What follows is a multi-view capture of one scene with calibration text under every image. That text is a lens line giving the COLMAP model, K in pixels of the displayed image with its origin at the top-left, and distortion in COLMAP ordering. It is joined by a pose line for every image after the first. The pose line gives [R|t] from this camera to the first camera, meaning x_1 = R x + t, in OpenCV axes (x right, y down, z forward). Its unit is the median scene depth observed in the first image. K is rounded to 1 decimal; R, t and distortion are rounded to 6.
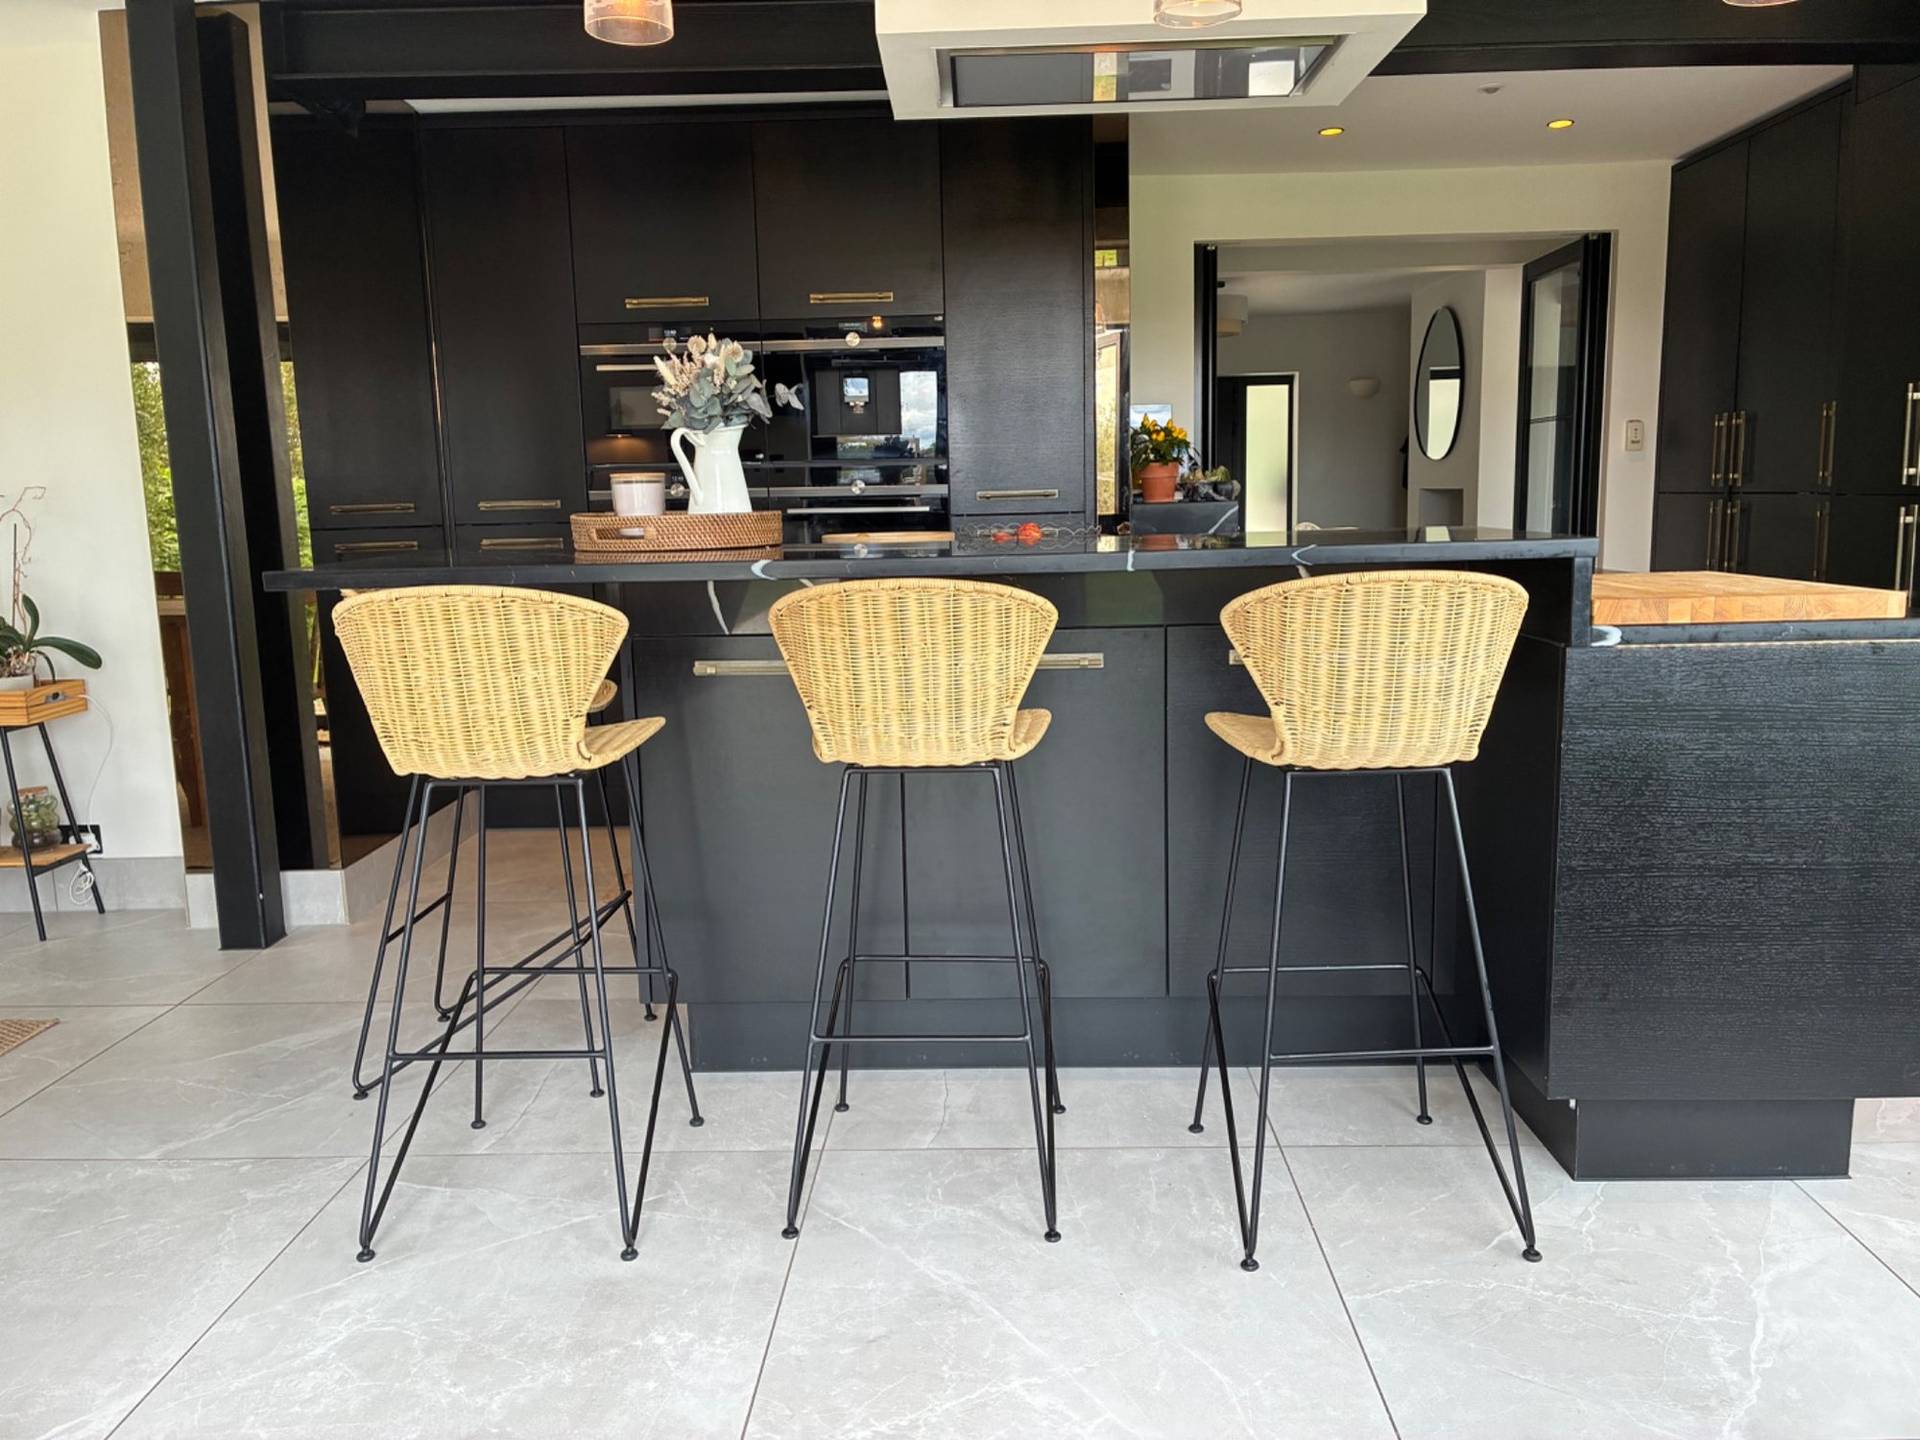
lens RADIAL K [[1448.0, 0, 969.7], [0, 1448.0, 714.3], [0, 0, 1]] dist [0.062460, -0.083322]
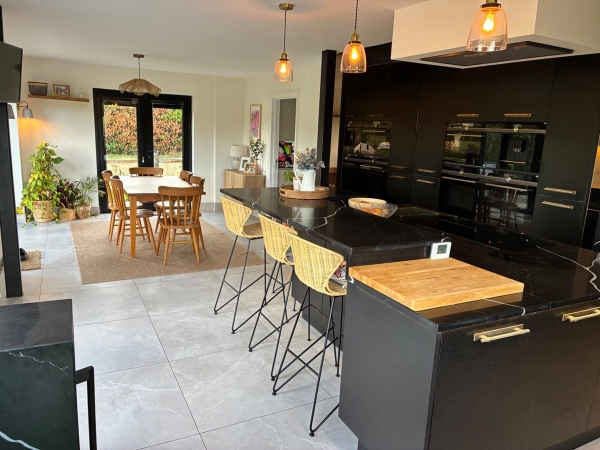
lens RADIAL K [[452.5, 0, 303.0], [0, 452.5, 223.2], [0, 0, 1]] dist [0.062460, -0.083322]
pose [[0.477400, 0.222545, -0.850037, 1.119169], [-0.188273, 0.970835, 0.148432, -0.277530], [0.858279, 0.089178, 0.505376, 0.409555]]
